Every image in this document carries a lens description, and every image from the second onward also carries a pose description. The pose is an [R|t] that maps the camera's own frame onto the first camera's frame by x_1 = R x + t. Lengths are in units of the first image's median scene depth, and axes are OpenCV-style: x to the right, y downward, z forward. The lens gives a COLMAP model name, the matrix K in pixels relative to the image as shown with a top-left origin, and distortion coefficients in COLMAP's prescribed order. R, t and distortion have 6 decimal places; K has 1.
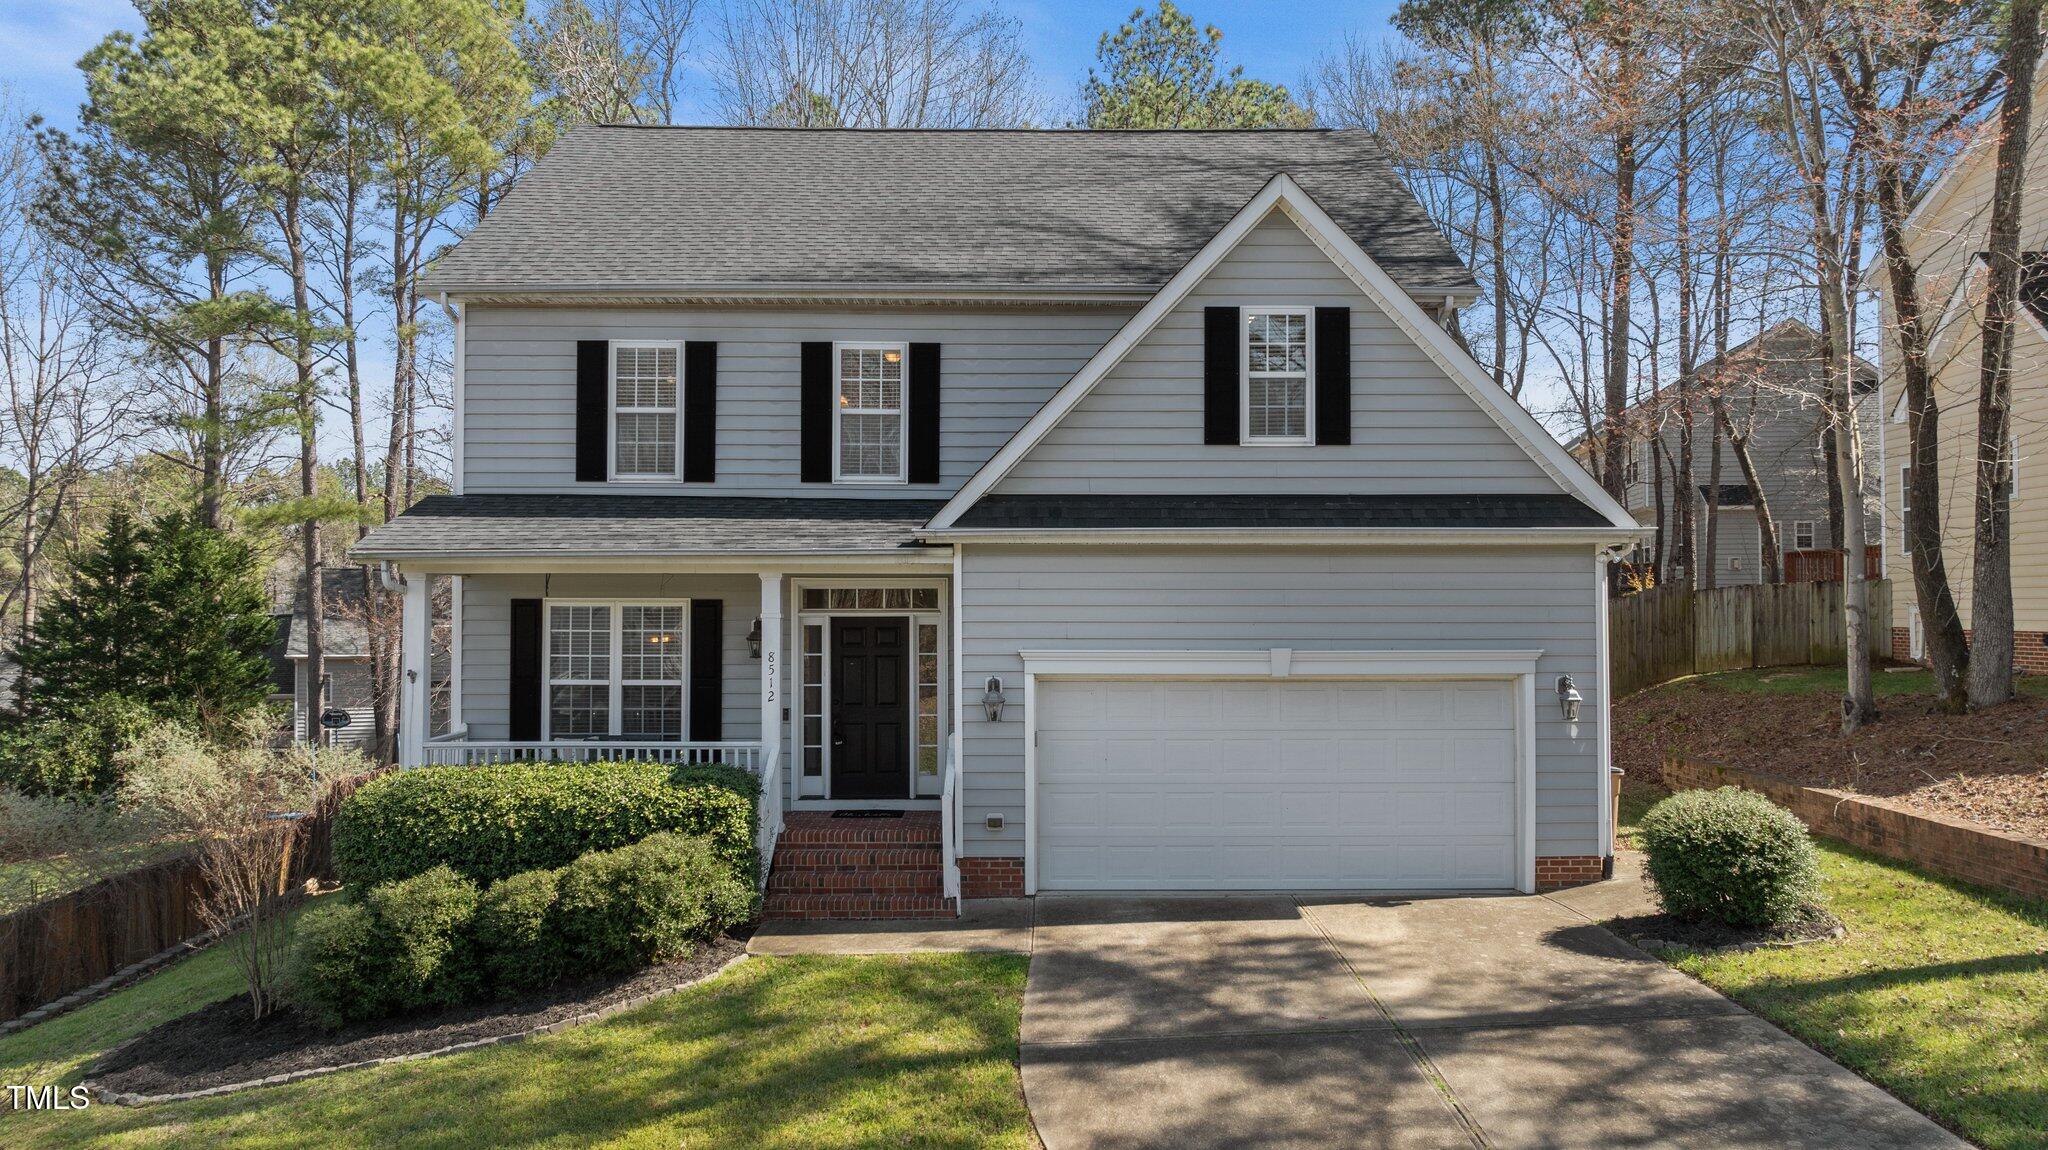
lens RADIAL K [[1435.8, 0, 1041.1], [0, 1435.8, 578.5], [0, 0, 1]] dist [-0.008359, -0.006331]
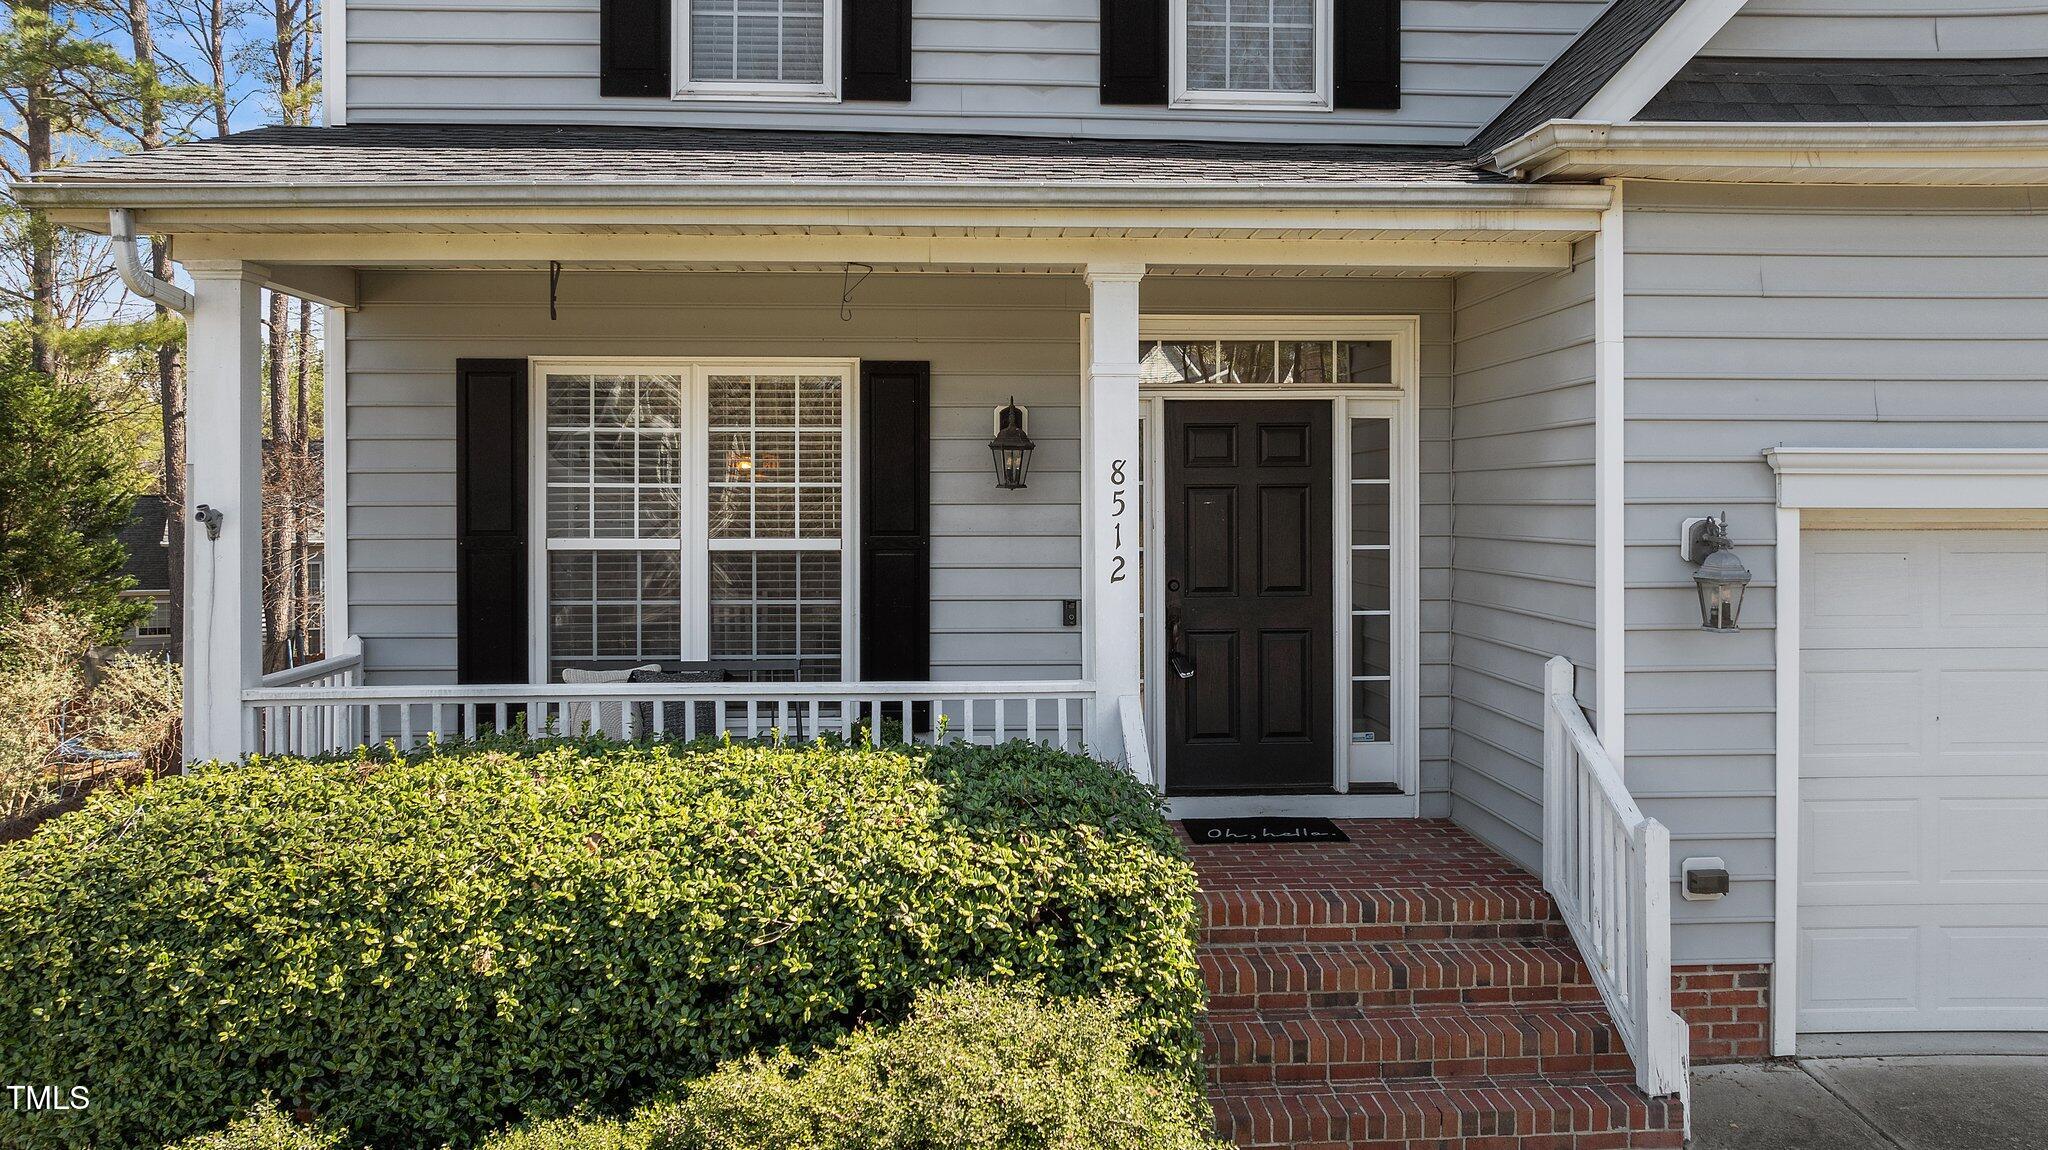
lens RADIAL K [[1457.6, 0, 1047.9], [0, 1457.6, 521.4], [0, 0, 1]] dist [-0.011207, 0.001973]
pose [[0.999007, -0.003224, 0.044442, -0.230255], [0.001669, 0.999387, 0.034980, 0.055191], [-0.044527, -0.034871, 0.998399, 0.601497]]
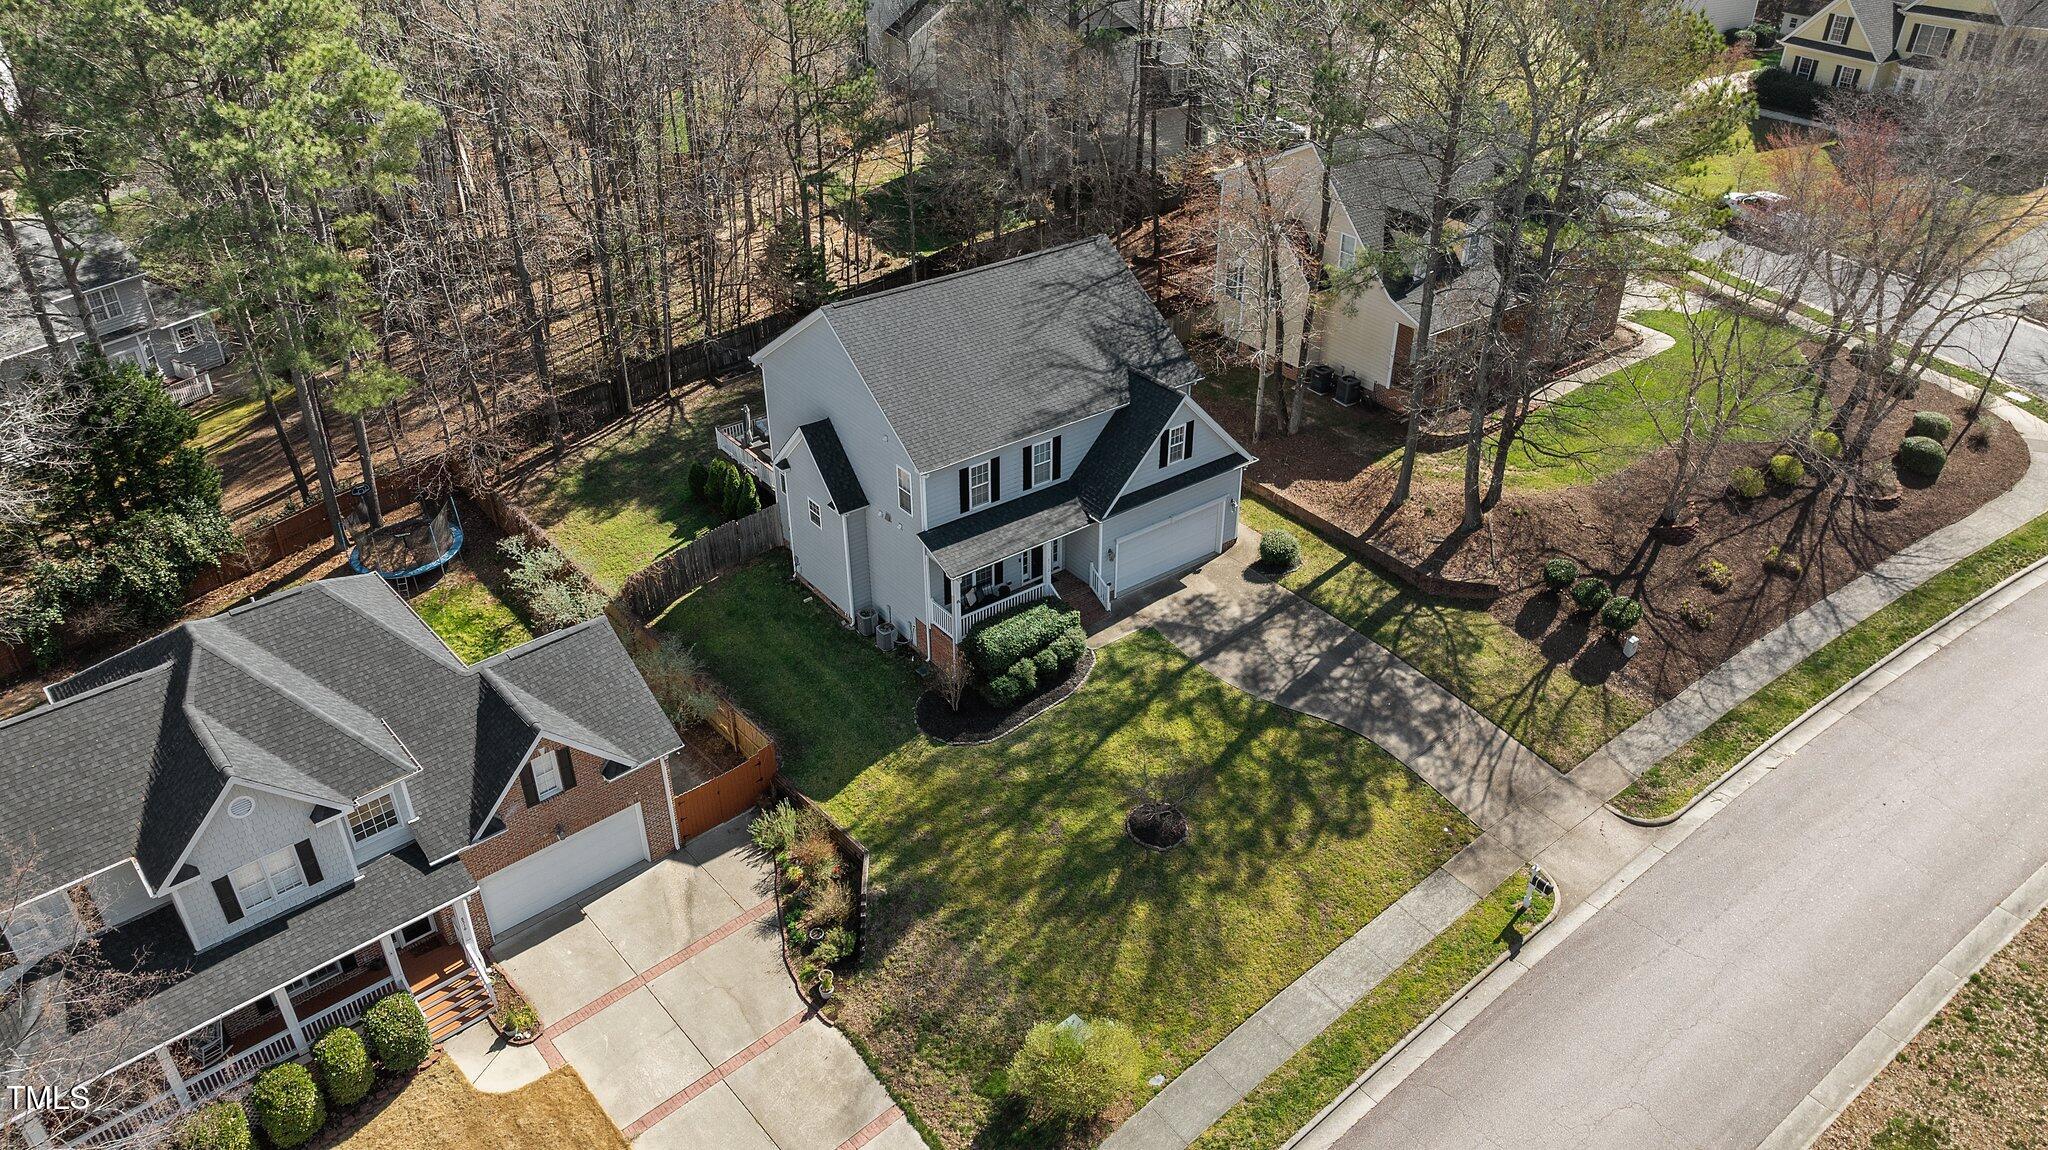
lens RADIAL K [[1465.5, 0, 1024.0], [0, 1465.5, 575.0], [0, 0, 1]] dist [-0.003571, -0.001173]
pose [[0.797257, -0.317953, 0.513115, -1.967222], [-0.016920, 0.837930, 0.545515, -1.741934], [-0.603402, -0.443597, 0.662667, -1.182117]]
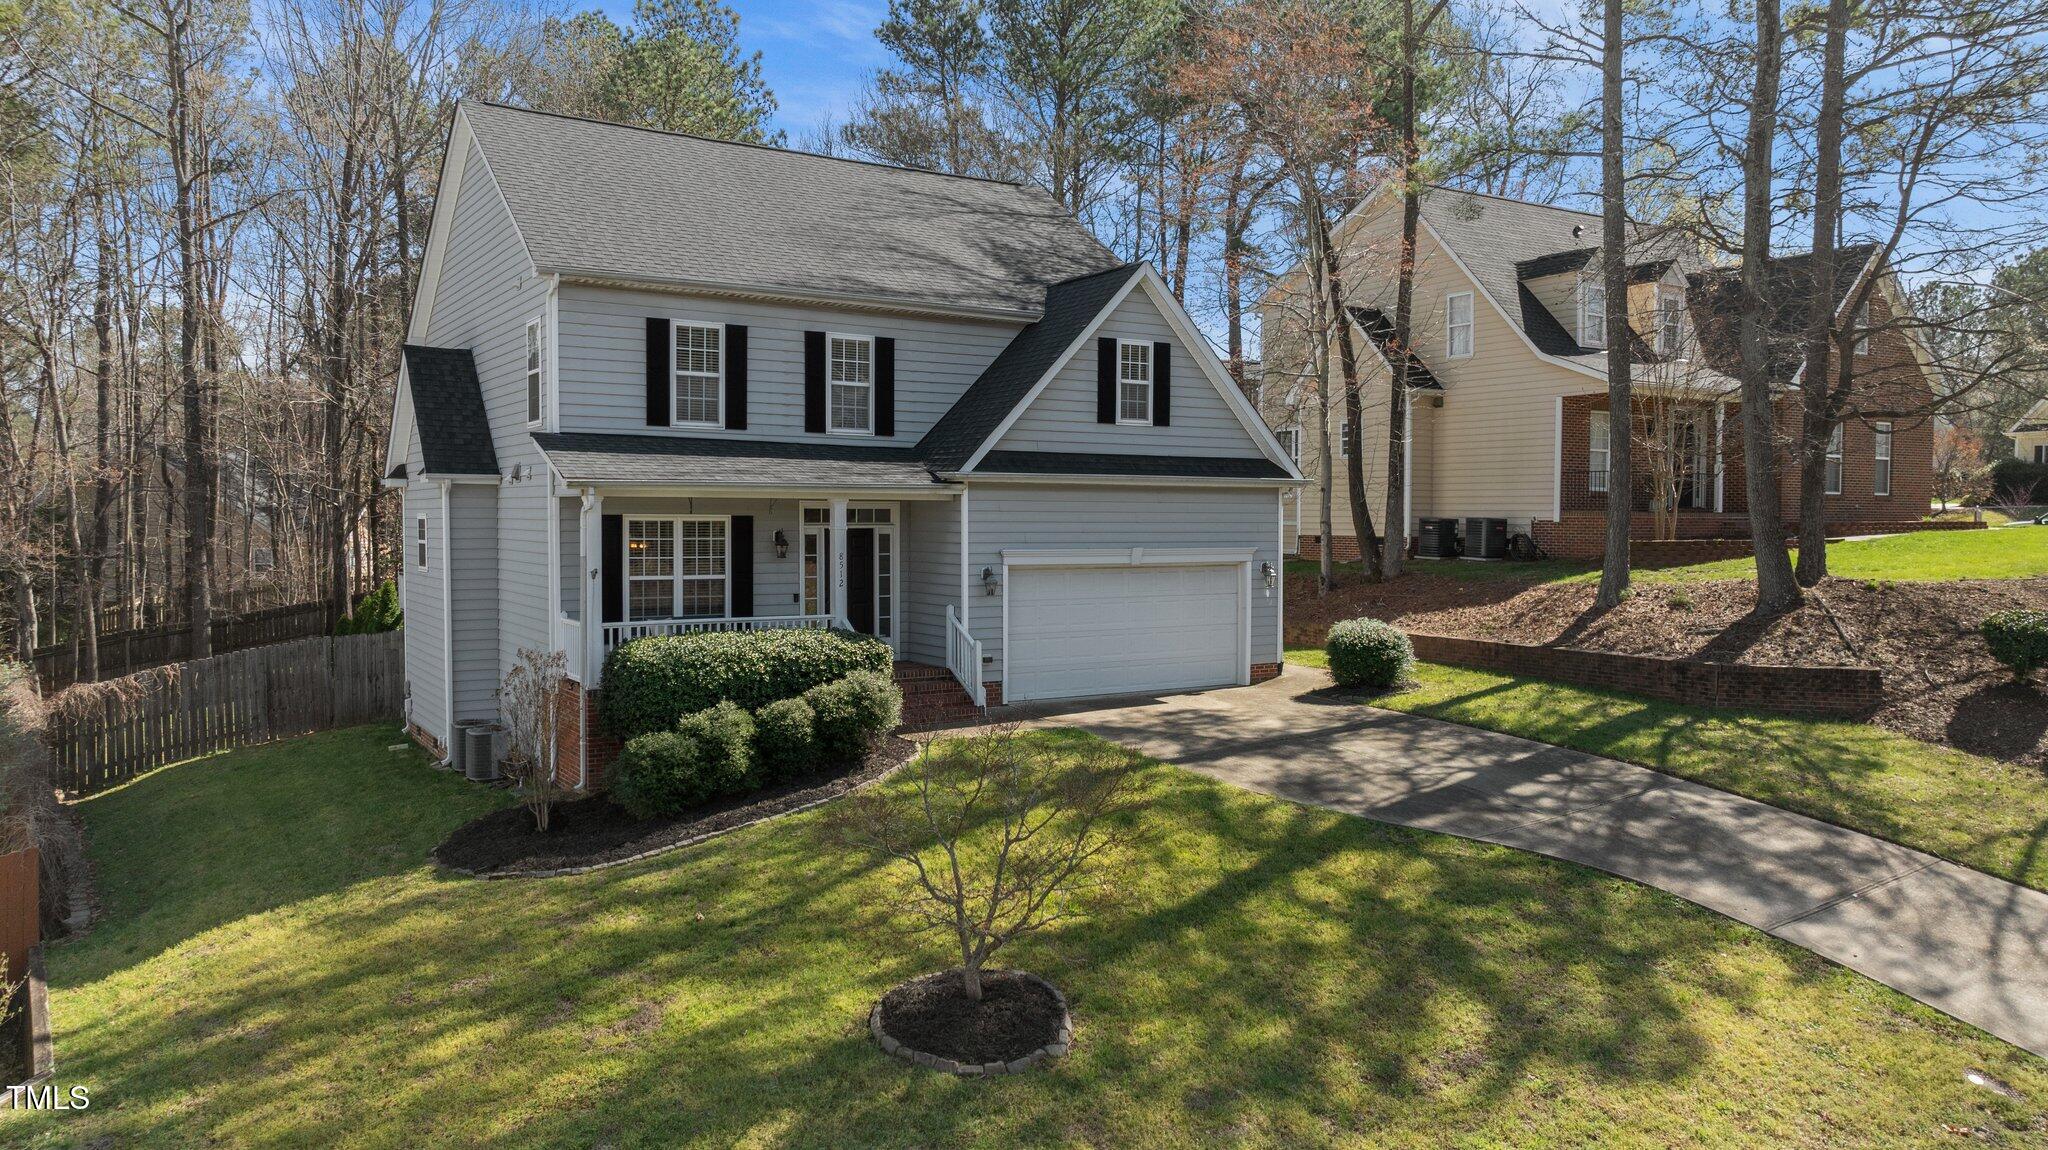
lens RADIAL K [[1427.3, 0, 1024.0], [0, 1427.3, 575.0], [0, 0, 1]] dist [-0.026130, -0.000925]
pose [[0.851328, -0.017015, 0.524359, -0.805927], [-0.016348, 0.998128, 0.058931, -0.015052], [-0.524380, -0.058742, 0.849456, -0.337578]]
